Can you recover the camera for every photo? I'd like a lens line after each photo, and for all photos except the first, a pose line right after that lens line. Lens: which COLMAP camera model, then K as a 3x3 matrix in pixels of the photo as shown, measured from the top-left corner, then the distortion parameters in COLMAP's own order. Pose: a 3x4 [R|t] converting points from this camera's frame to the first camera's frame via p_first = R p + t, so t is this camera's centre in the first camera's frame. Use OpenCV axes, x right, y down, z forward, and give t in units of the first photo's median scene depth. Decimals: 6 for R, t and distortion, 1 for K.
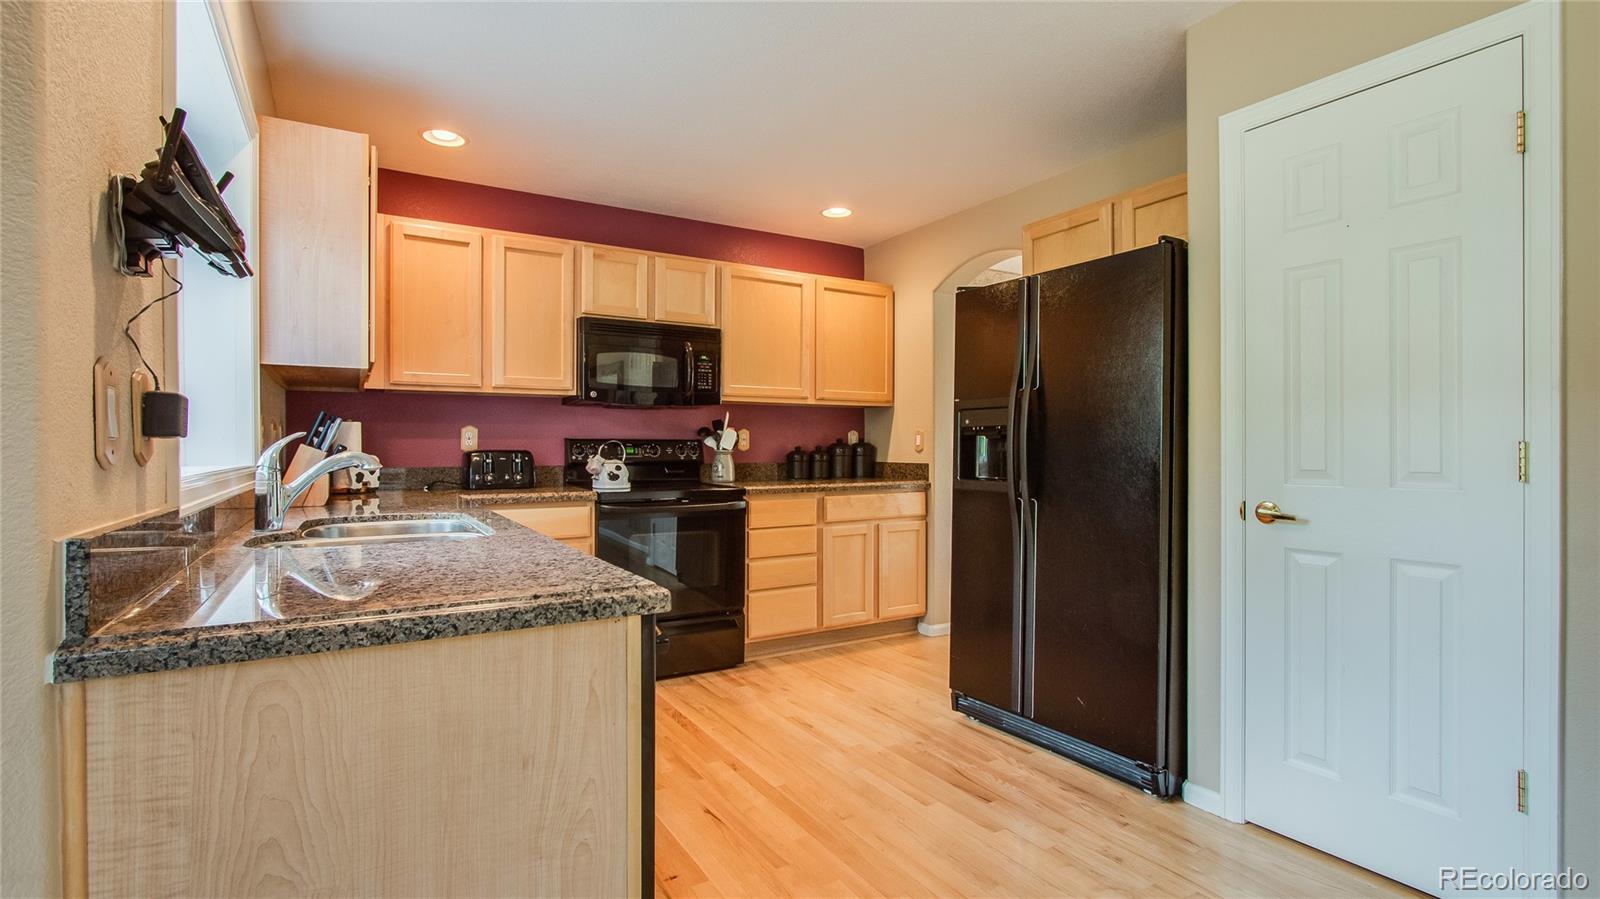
lens RADIAL K [[744.7, 0, 795.6], [0, 744.7, 452.1], [0, 0, 1]] dist [-0.017760, 0.000341]
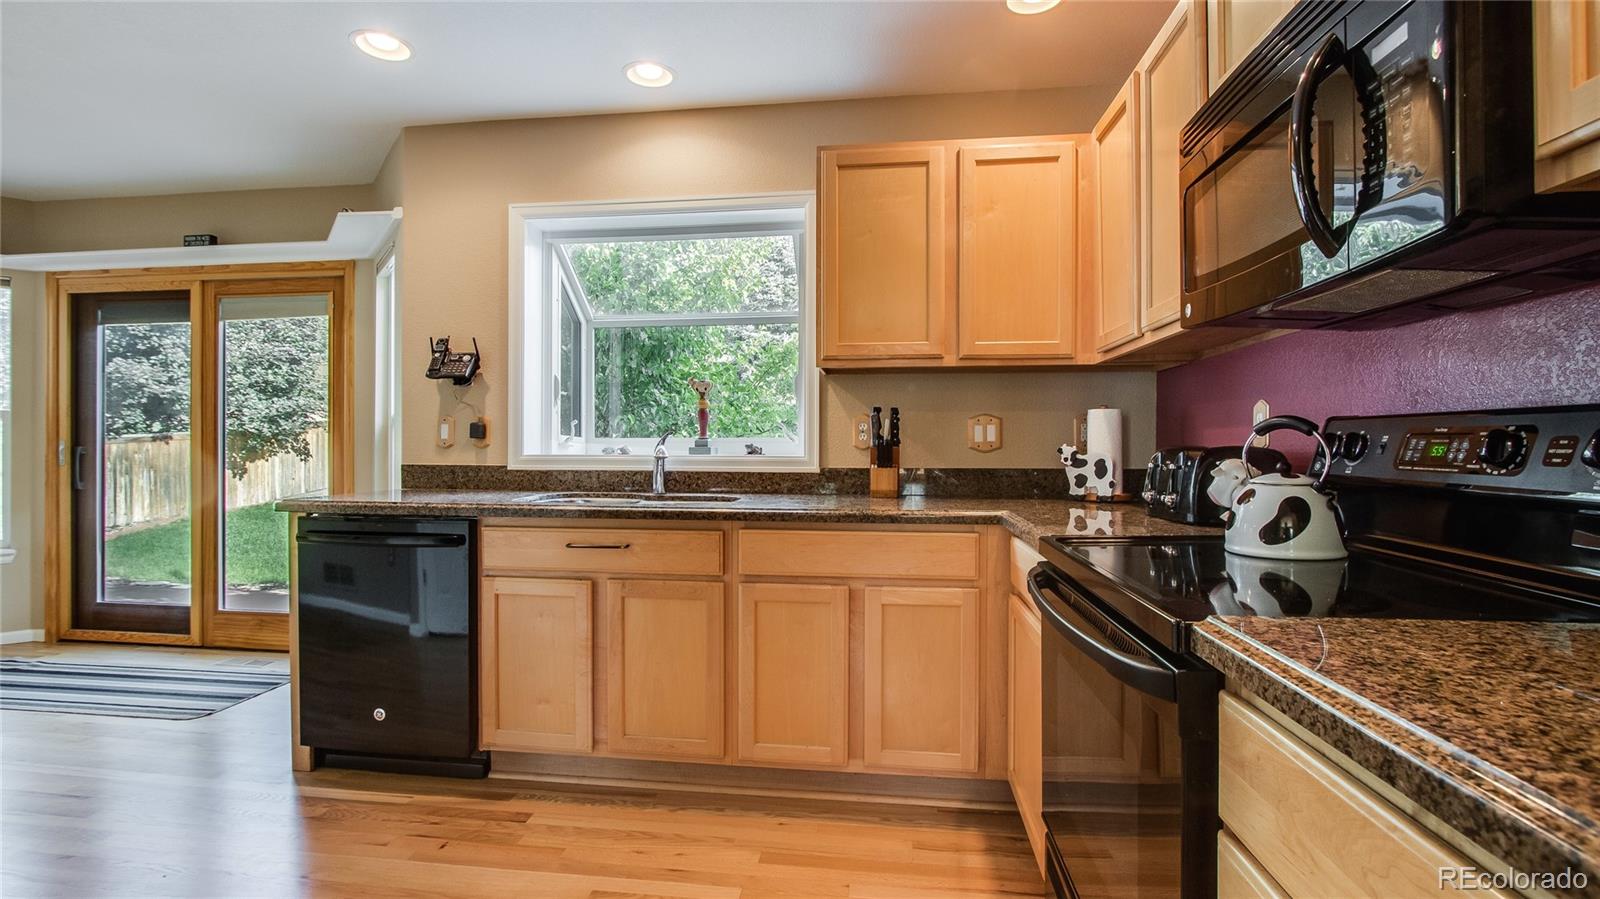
lens RADIAL K [[744.7, 0, 798.5], [0, 744.7, 450.1], [0, 0, 1]] dist [-0.017760, 0.000341]
pose [[-0.613668, 0.005706, -0.789543, 0.185406], [-0.005899, 0.999913, 0.011811, -0.004875], [0.789542, 0.011906, -0.613581, 1.094927]]
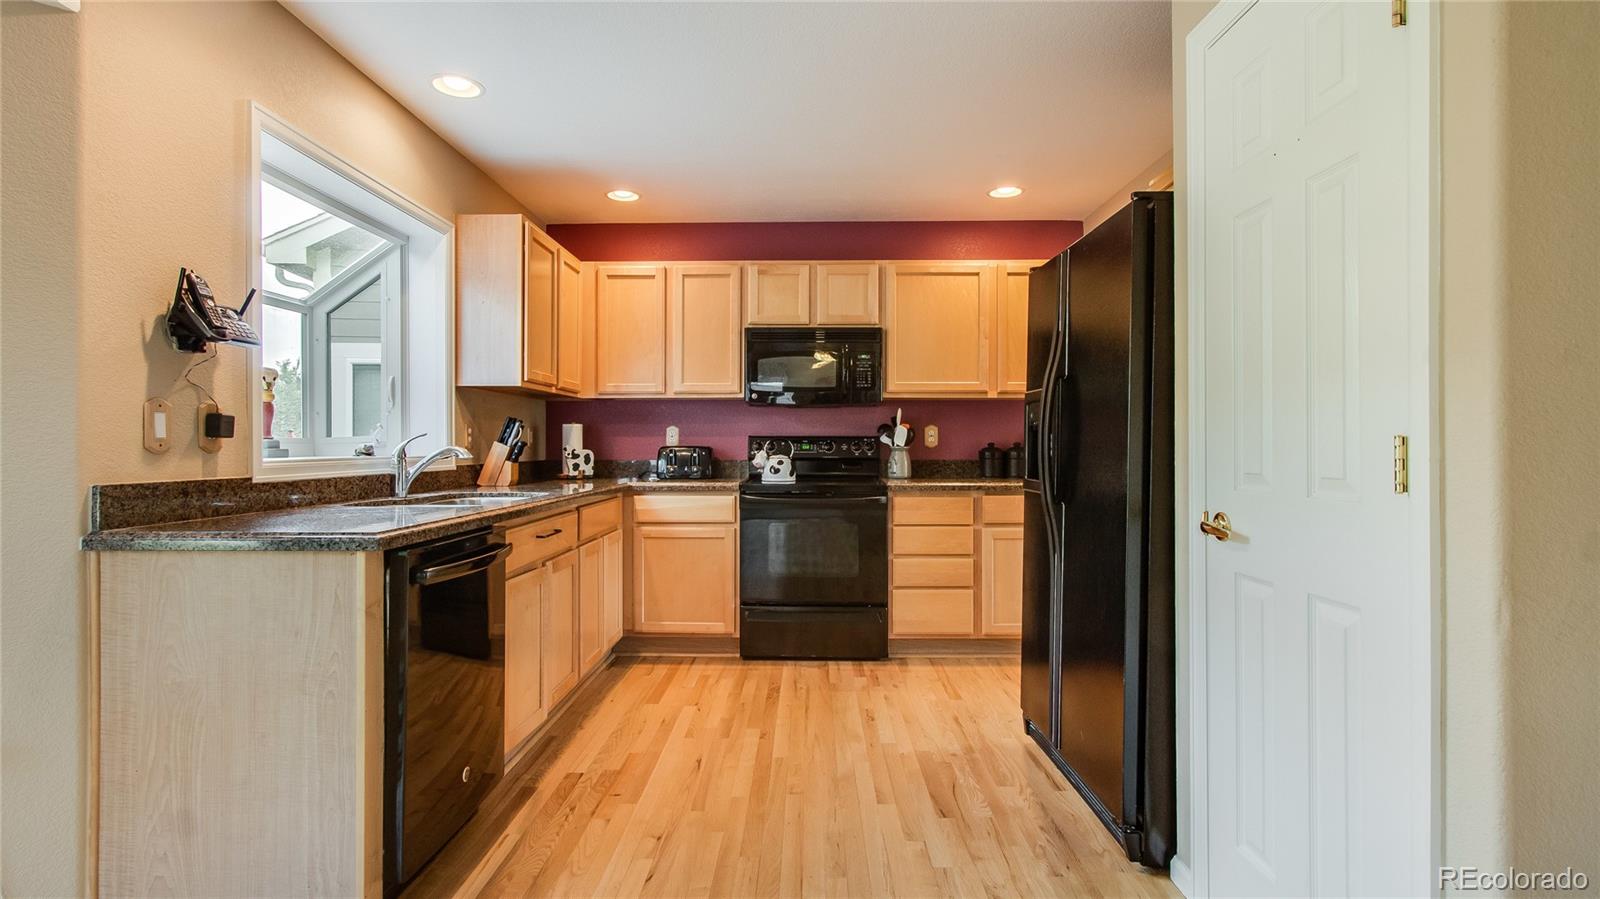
lens RADIAL K [[791.9, 0, 794.5], [0, 791.9, 443.4], [0, 0, 1]] dist [-0.003740, 0.001249]
pose [[0.847998, 0.000312, -0.530000, 0.413781], [-0.004074, 0.999974, -0.005929, -0.000129], [0.529984, 0.007187, 0.847977, 0.023044]]
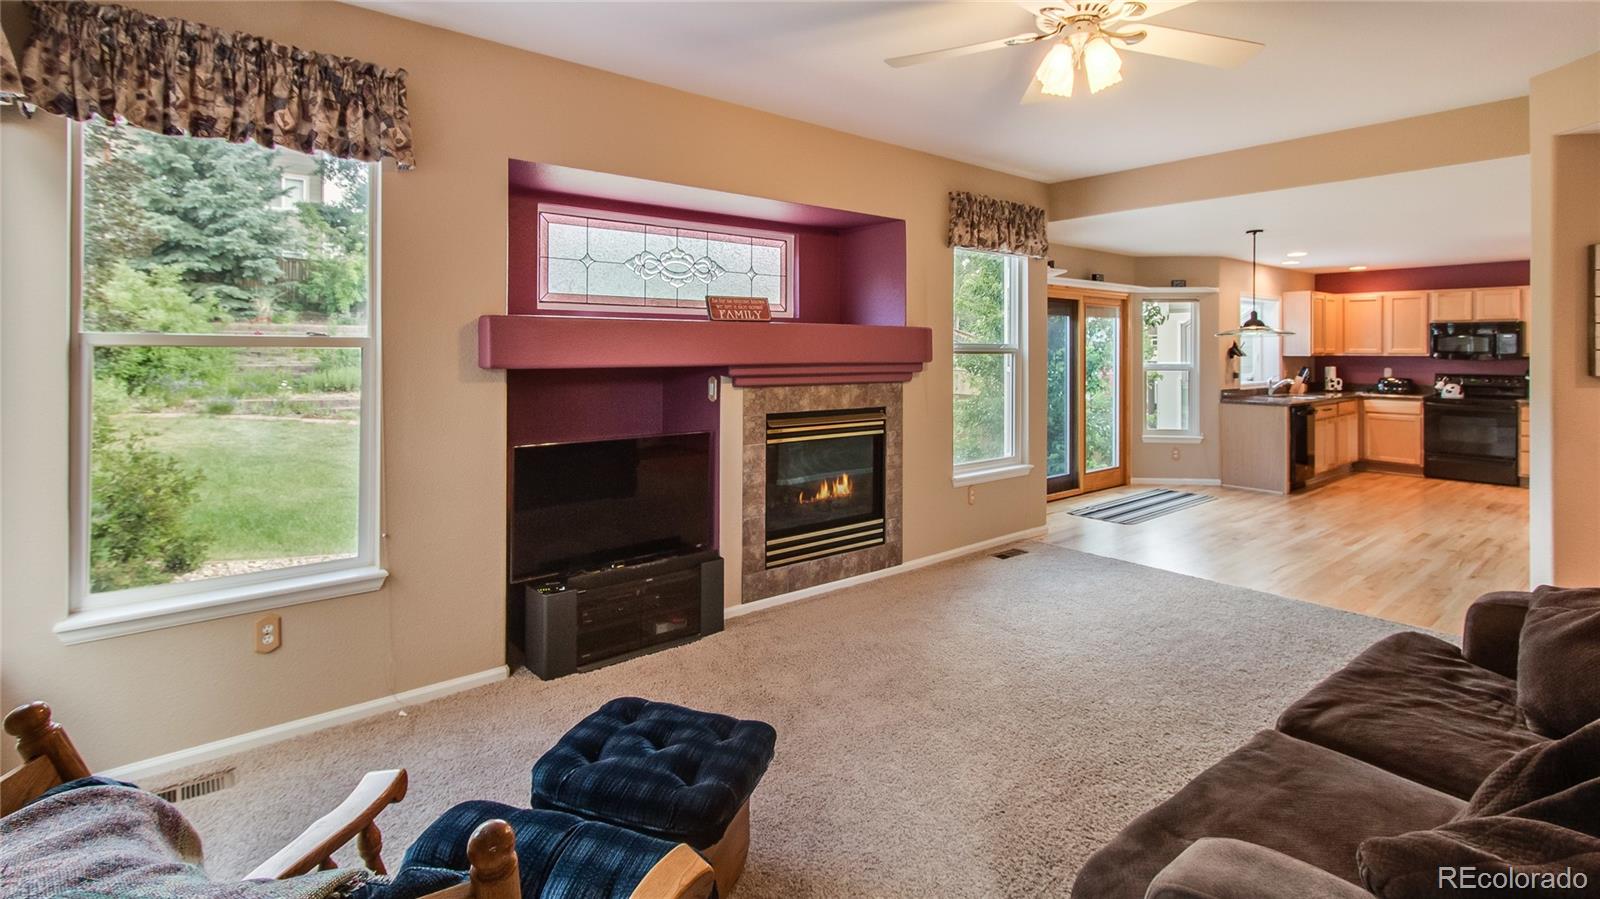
lens RADIAL K [[742.8, 0, 792.9], [0, 742.8, 345.6], [0, 0, 1]] dist [0.008495, 0.000237]
pose [[0.144003, -0.002740, -0.989573, 1.786295], [-0.005152, 0.999981, -0.003518, -0.091540], [0.989564, 0.005605, 0.143986, -1.359313]]
